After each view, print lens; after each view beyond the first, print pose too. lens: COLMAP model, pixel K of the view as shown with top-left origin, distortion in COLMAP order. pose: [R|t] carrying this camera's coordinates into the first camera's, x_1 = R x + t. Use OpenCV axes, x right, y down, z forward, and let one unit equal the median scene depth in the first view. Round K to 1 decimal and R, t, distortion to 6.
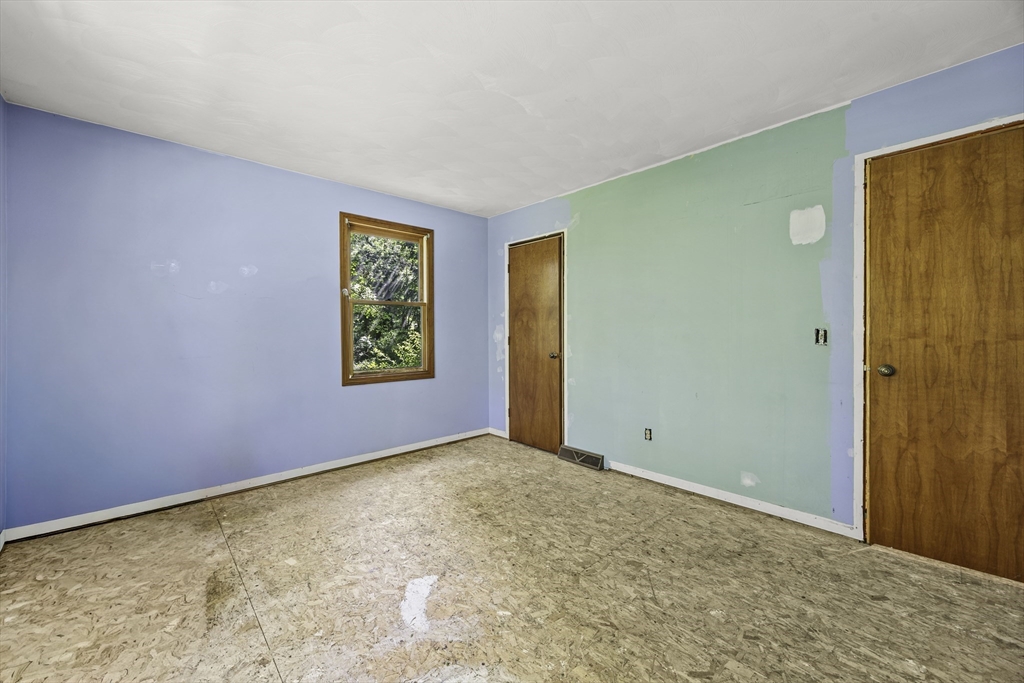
lens RADIAL K [[389.1, 0, 517.3], [0, 389.1, 345.1], [0, 0, 1]] dist [-0.001426, 0.000029]
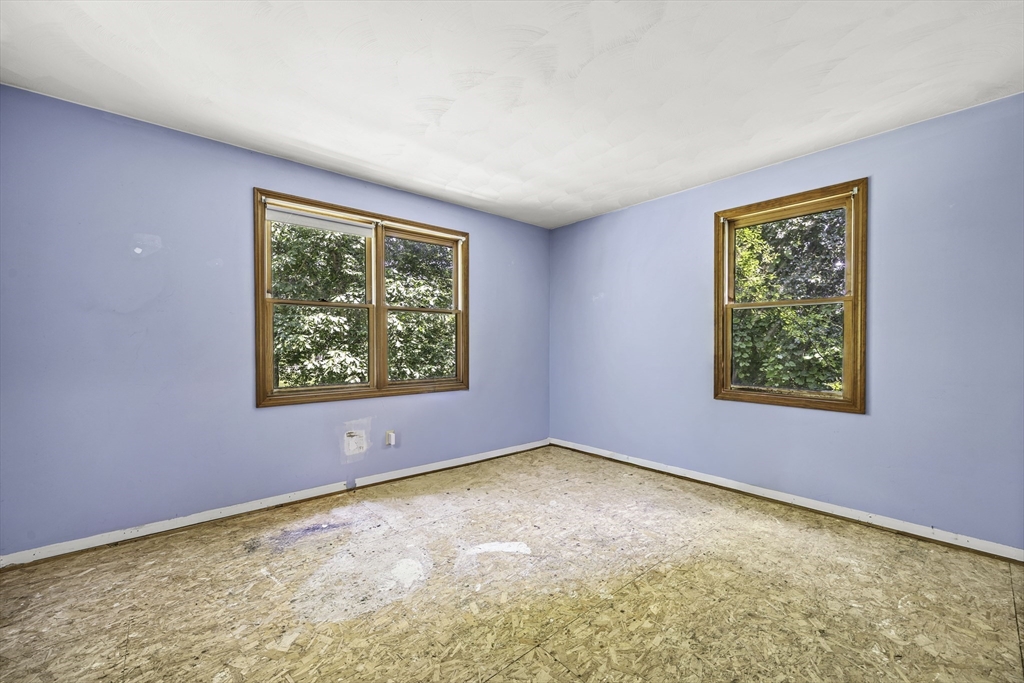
lens RADIAL K [[415.7, 0, 510.9], [0, 415.7, 352.7], [0, 0, 1]] dist [-0.015263, -0.000071]
pose [[-0.042888, 0.027534, -0.998700, 0.704451], [-0.034993, 0.998965, 0.029044, -0.020229], [0.998467, 0.036193, -0.041880, 0.688220]]
